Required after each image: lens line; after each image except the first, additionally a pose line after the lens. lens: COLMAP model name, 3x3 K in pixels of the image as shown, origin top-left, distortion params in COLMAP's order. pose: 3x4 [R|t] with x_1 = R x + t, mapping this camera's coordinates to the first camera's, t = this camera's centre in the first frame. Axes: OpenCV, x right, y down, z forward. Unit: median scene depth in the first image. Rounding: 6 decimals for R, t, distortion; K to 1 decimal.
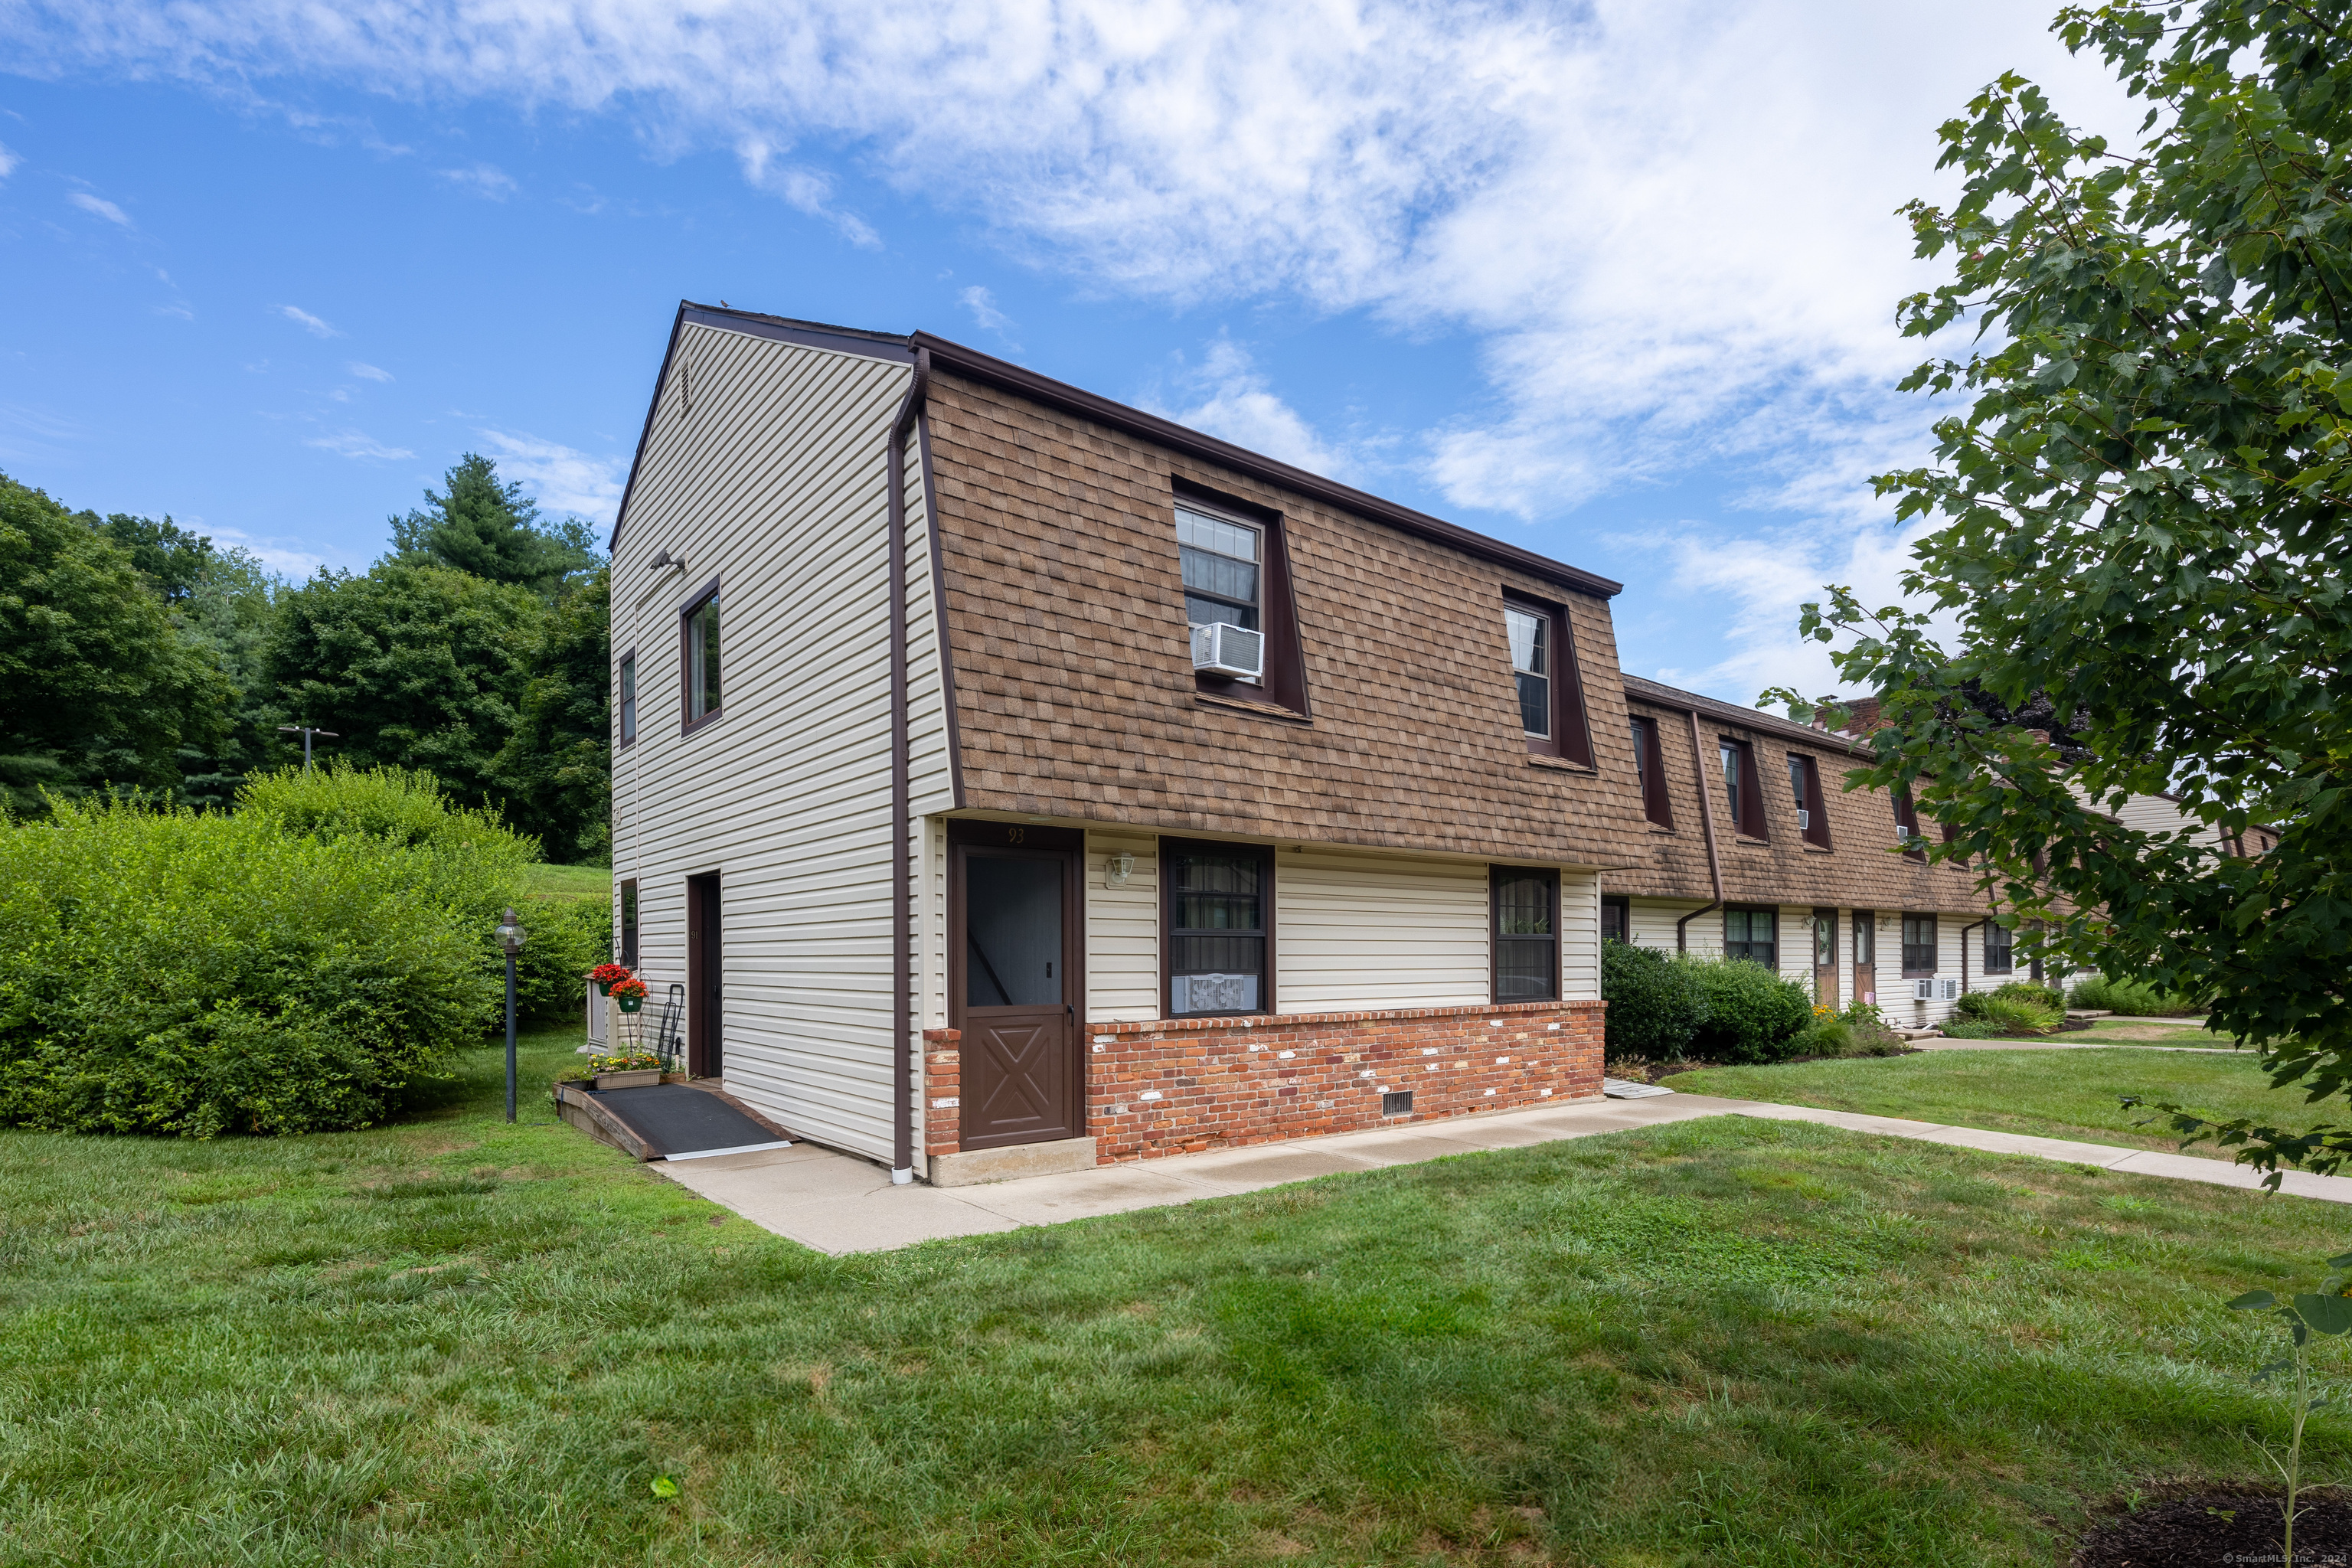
lens RADIAL K [[1164.9, 0, 1177.3], [0, 1164.9, 946.0], [0, 0, 1]] dist [-0.005083, 0.002126]
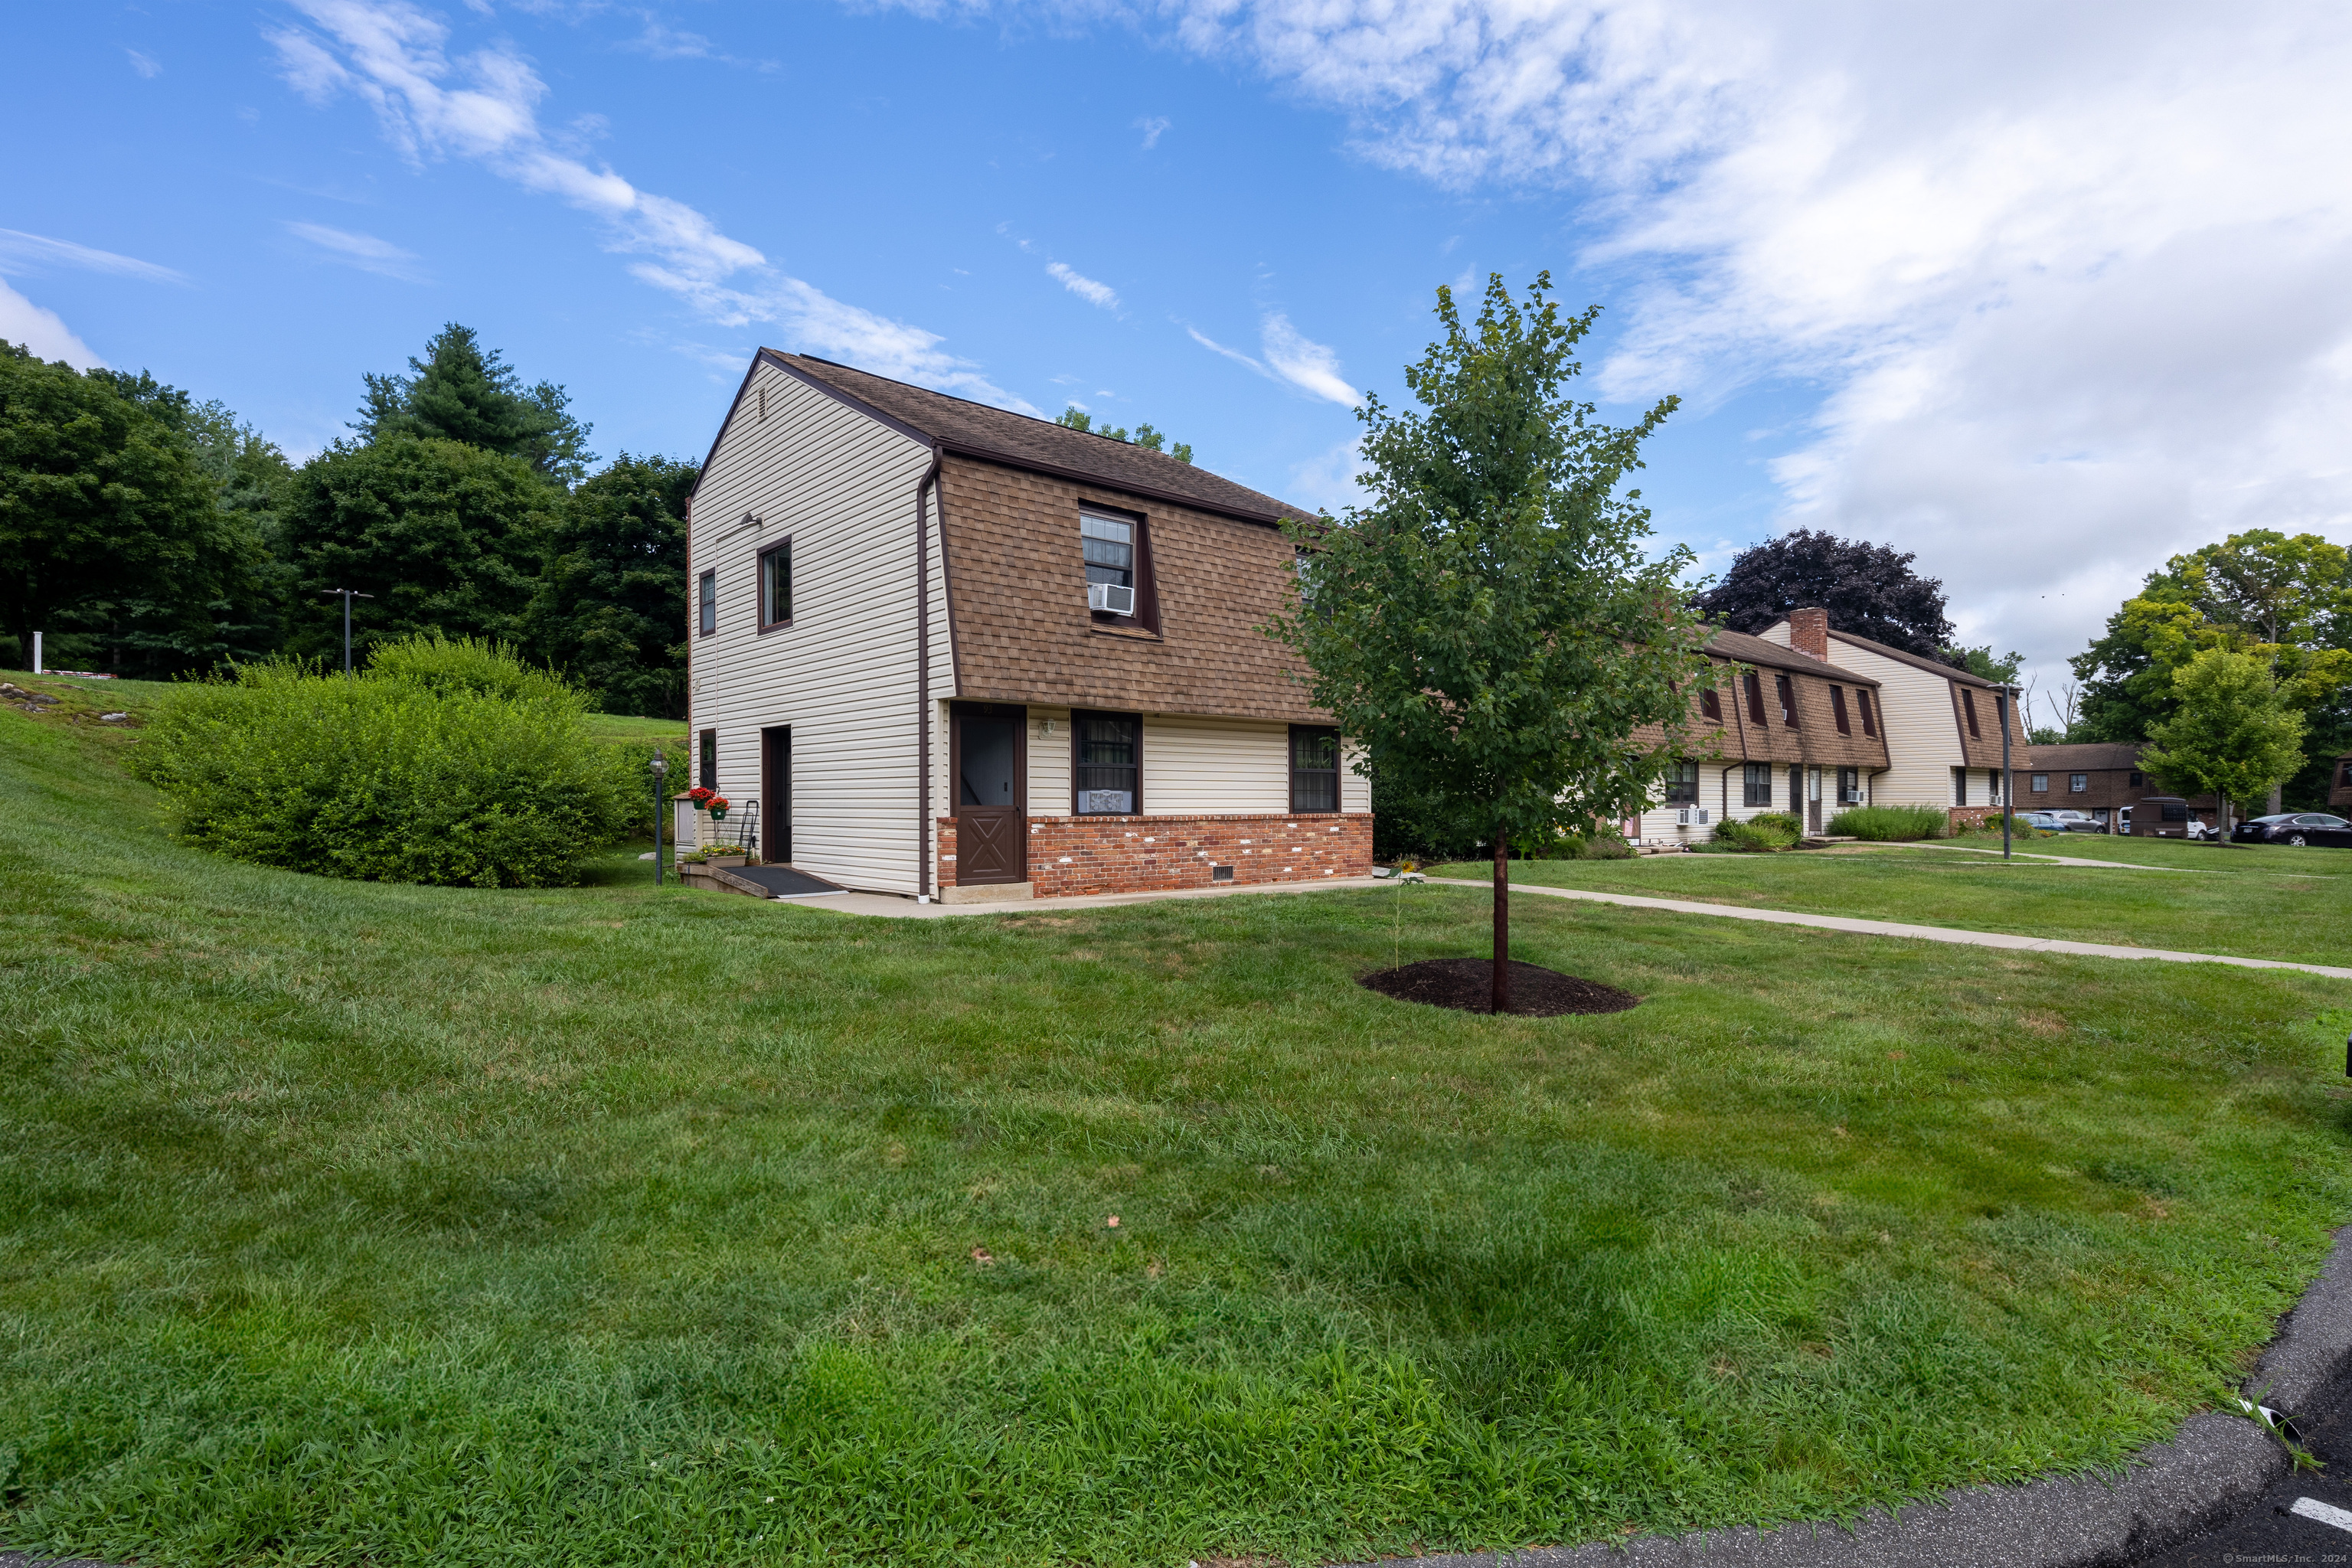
lens RADIAL K [[1164.9, 0, 1189.5], [0, 1164.9, 781.5], [0, 0, 1]] dist [-0.005083, 0.002126]
pose [[0.998407, 0.002889, 0.056341, 0.055427], [-0.002526, 0.999976, -0.006517, 0.020524], [-0.056358, 0.006364, 0.998390, -0.637469]]
